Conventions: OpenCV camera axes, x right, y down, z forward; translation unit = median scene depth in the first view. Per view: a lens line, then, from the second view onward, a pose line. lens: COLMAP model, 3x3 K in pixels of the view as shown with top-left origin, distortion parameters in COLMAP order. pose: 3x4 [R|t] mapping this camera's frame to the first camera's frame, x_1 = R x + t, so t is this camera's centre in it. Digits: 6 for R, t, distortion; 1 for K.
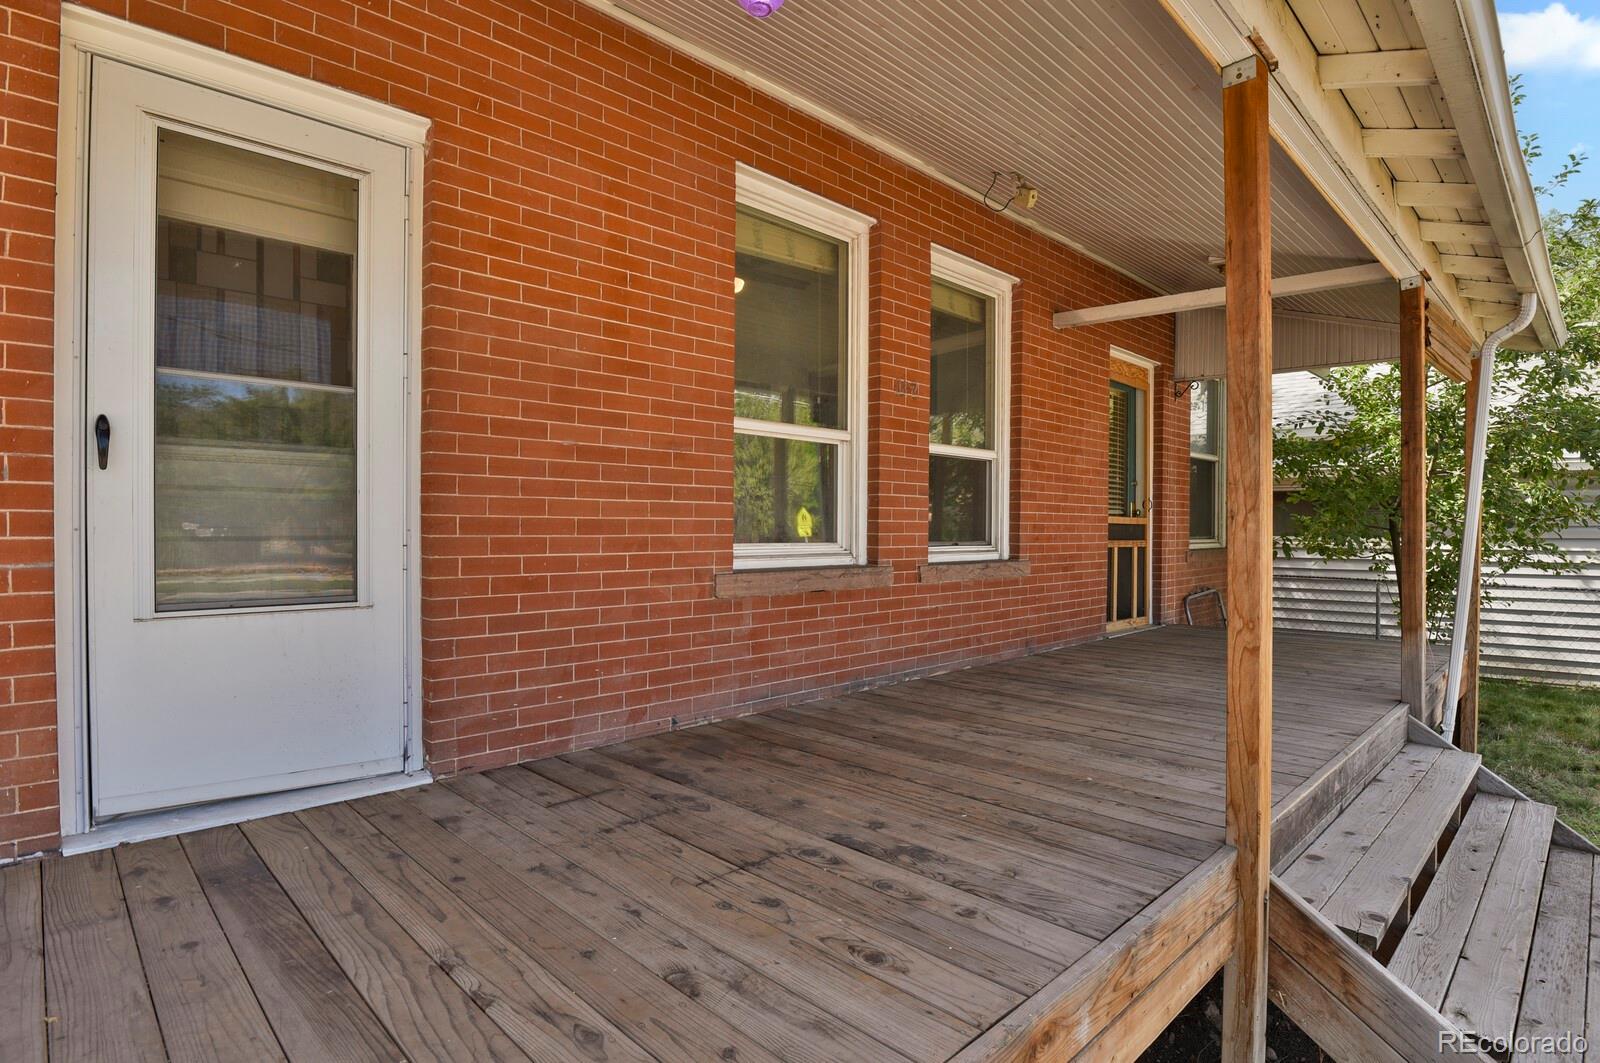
lens RADIAL K [[785.1, 0, 800.0], [0, 785.1, 531.5], [0, 0, 1]] dist [-0.013921, -0.007391]
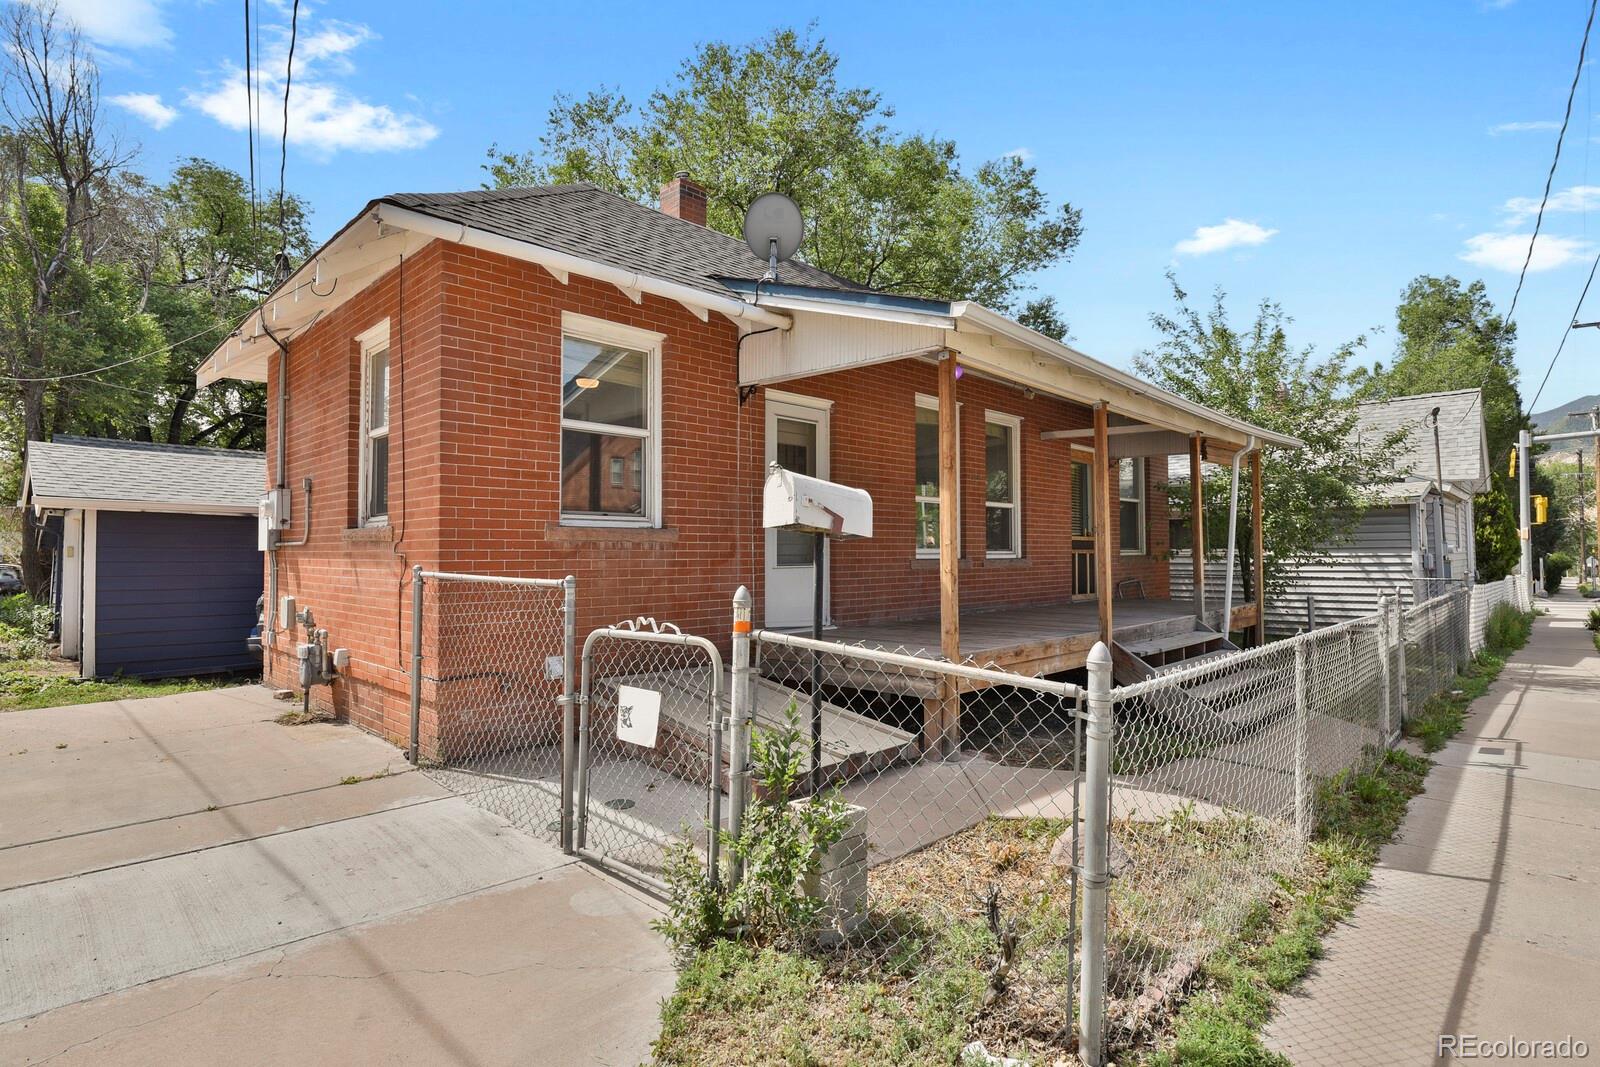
lens RADIAL K [[781.4, 0, 810.5], [0, 781.4, 528.2], [0, 0, 1]] dist [-0.018666, -0.007819]
pose [[0.999374, -0.007796, 0.034503, -0.396984], [0.009052, 0.999296, -0.036401, 0.032407], [-0.034195, 0.036691, 0.998741, -1.136201]]
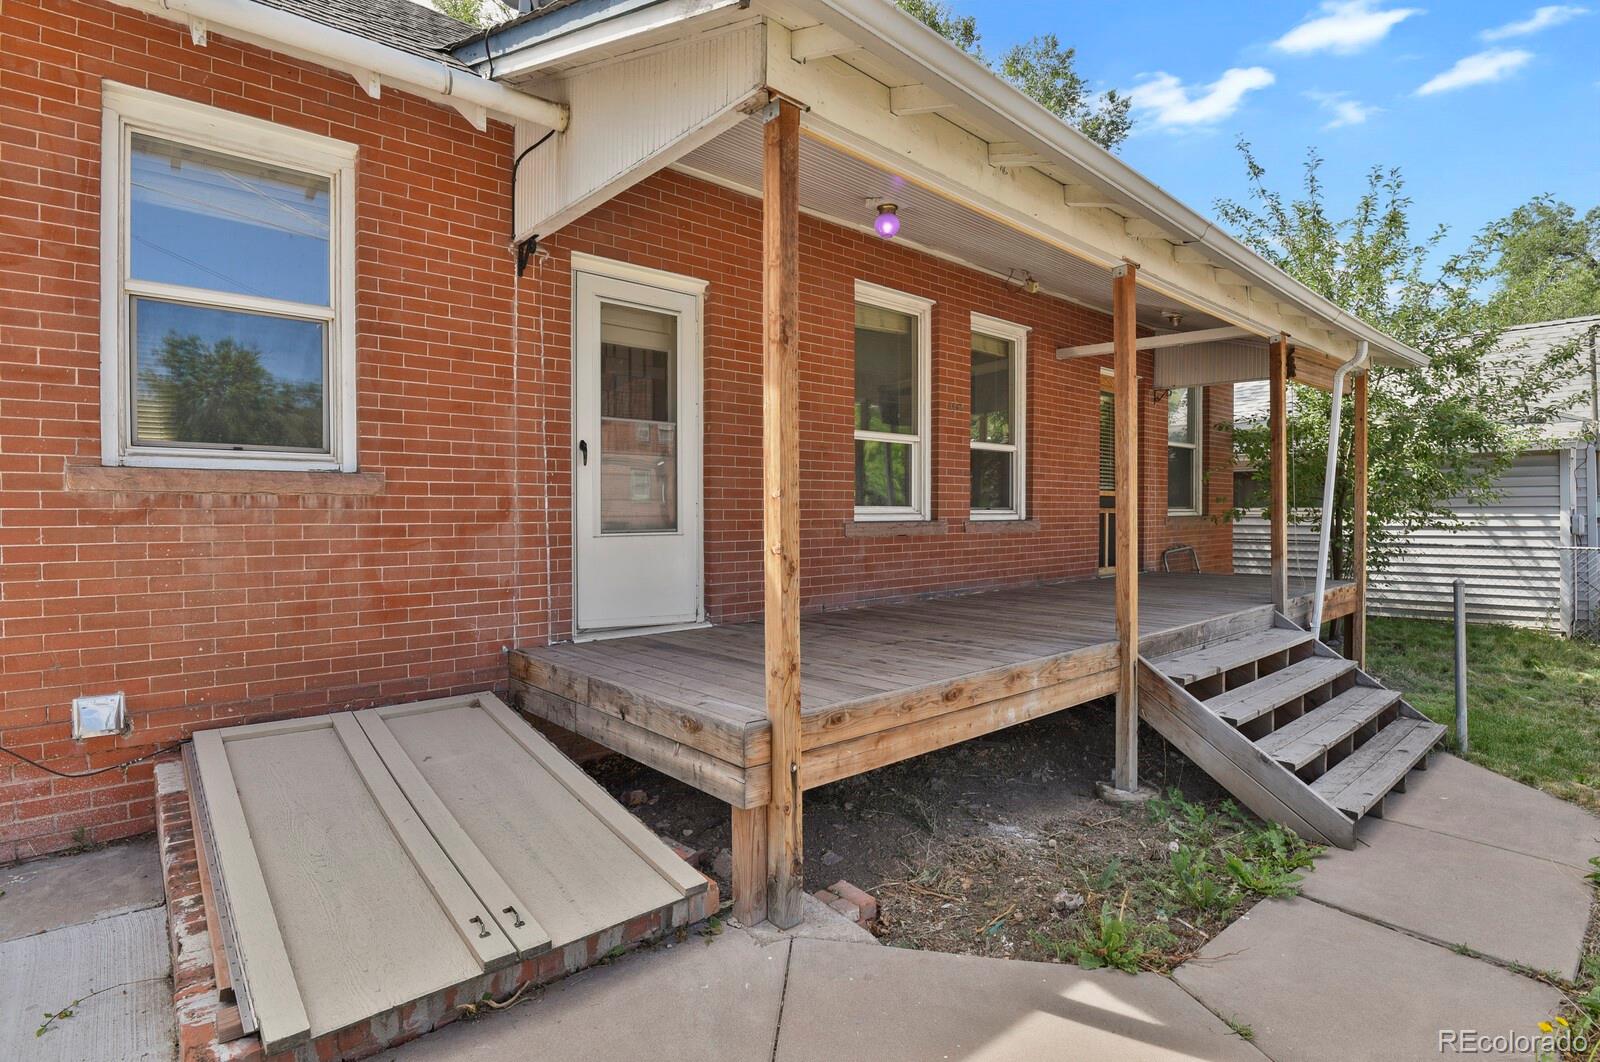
lens RADIAL K [[752.9, 0, 806.3], [0, 752.9, 522.9], [0, 0, 1]] dist [-0.018143, -0.005345]
pose [[0.998780, -0.007054, -0.048877, -0.087603], [0.007560, 0.999920, 0.010168, 0.029192], [0.048801, -0.010525, 0.998753, -0.501313]]
